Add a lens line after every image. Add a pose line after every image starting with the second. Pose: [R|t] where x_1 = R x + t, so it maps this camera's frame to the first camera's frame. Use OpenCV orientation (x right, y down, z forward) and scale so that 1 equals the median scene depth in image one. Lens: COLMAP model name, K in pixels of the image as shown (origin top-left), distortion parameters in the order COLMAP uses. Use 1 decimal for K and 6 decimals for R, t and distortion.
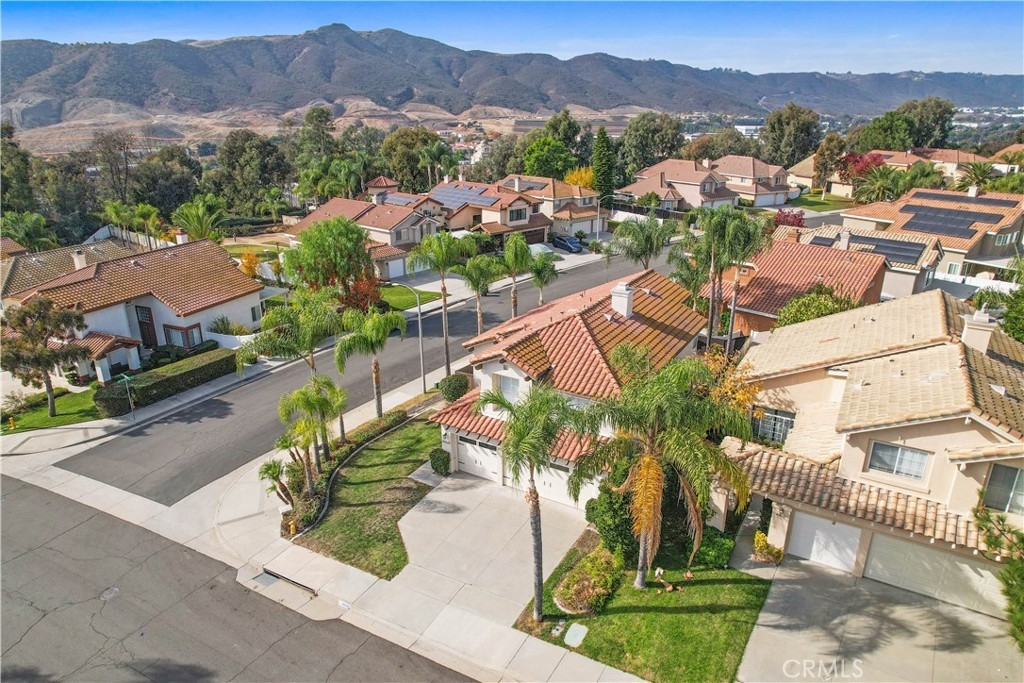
lens RADIAL K [[653.9, 0, 510.3], [0, 653.9, 346.7], [0, 0, 1]] dist [-0.087912, 0.077441]
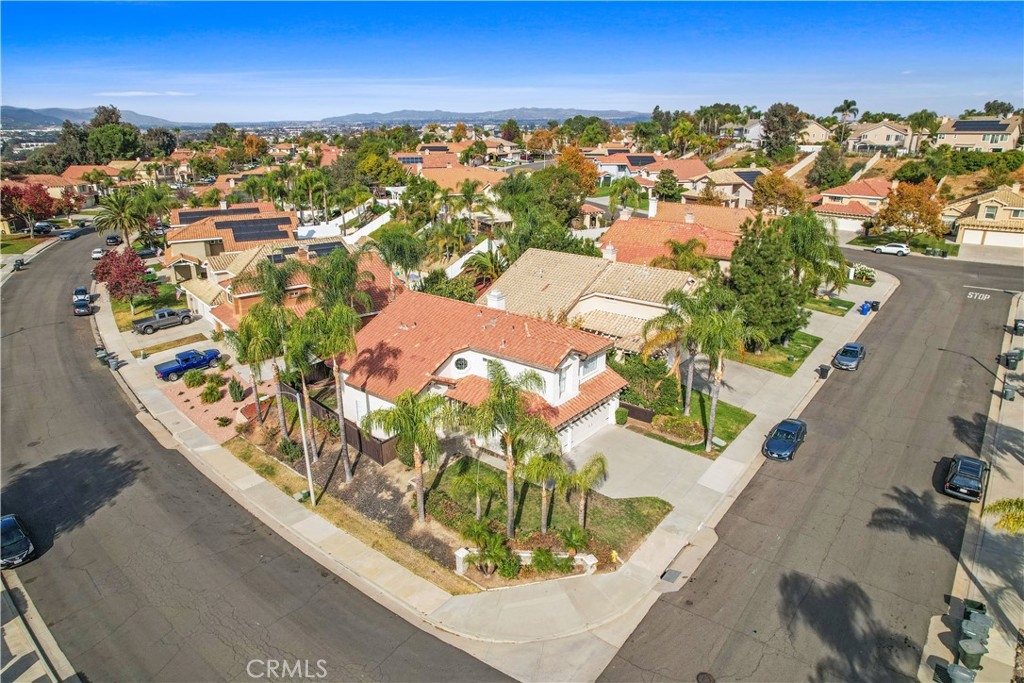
lens RADIAL K [[653.9, 0, 510.3], [0, 653.9, 346.7], [0, 0, 1]] dist [-0.087912, 0.077441]
pose [[0.134503, -0.321600, 0.937274, -1.134037], [0.343043, 0.902493, 0.260438, -0.338861], [-0.929640, 0.286496, 0.231710, 0.725627]]
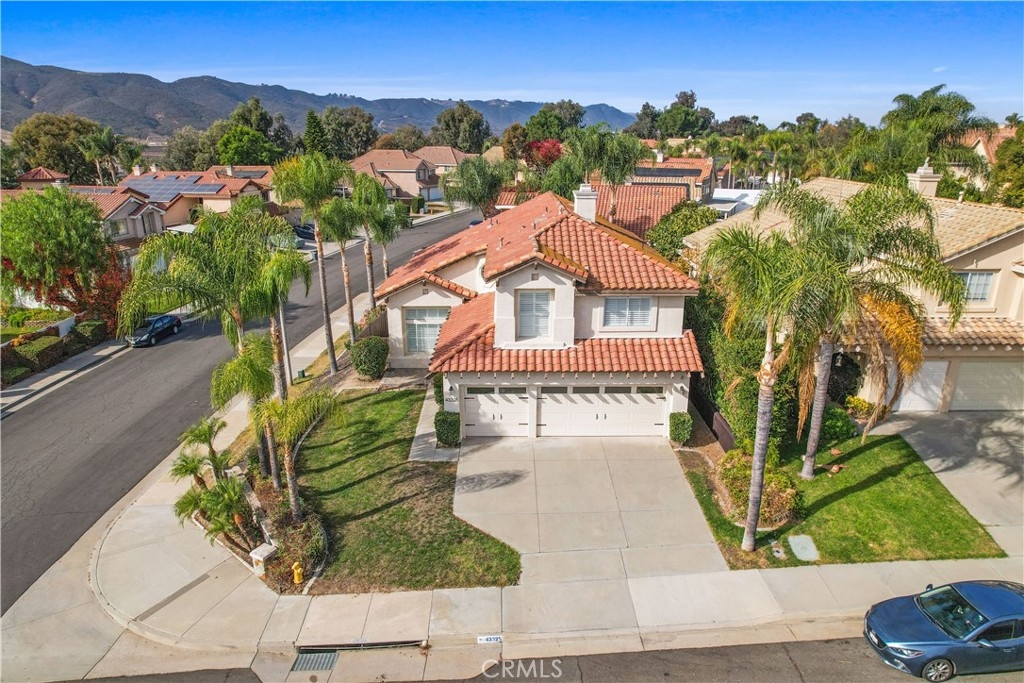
lens RADIAL K [[653.9, 0, 510.3], [0, 653.9, 346.7], [0, 0, 1]] dist [-0.087912, 0.077441]
pose [[0.855715, -0.161127, 0.491721, -0.385153], [0.178851, 0.983813, 0.011132, 0.090561], [-0.485555, 0.078419, 0.870682, 0.324609]]
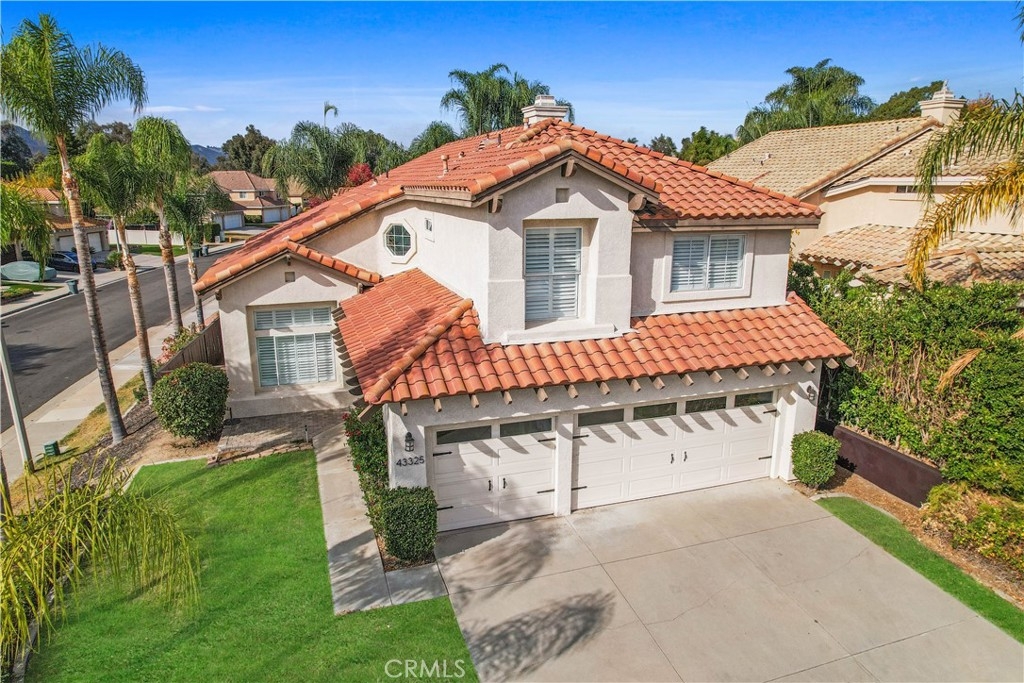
lens RADIAL K [[653.9, 0, 510.3], [0, 653.9, 346.7], [0, 0, 1]] dist [-0.087912, 0.077441]
pose [[0.656067, -0.186142, 0.731387, -0.296276], [0.261304, 0.965191, 0.011252, 0.097225], [-0.708022, 0.183732, 0.681870, 0.710933]]
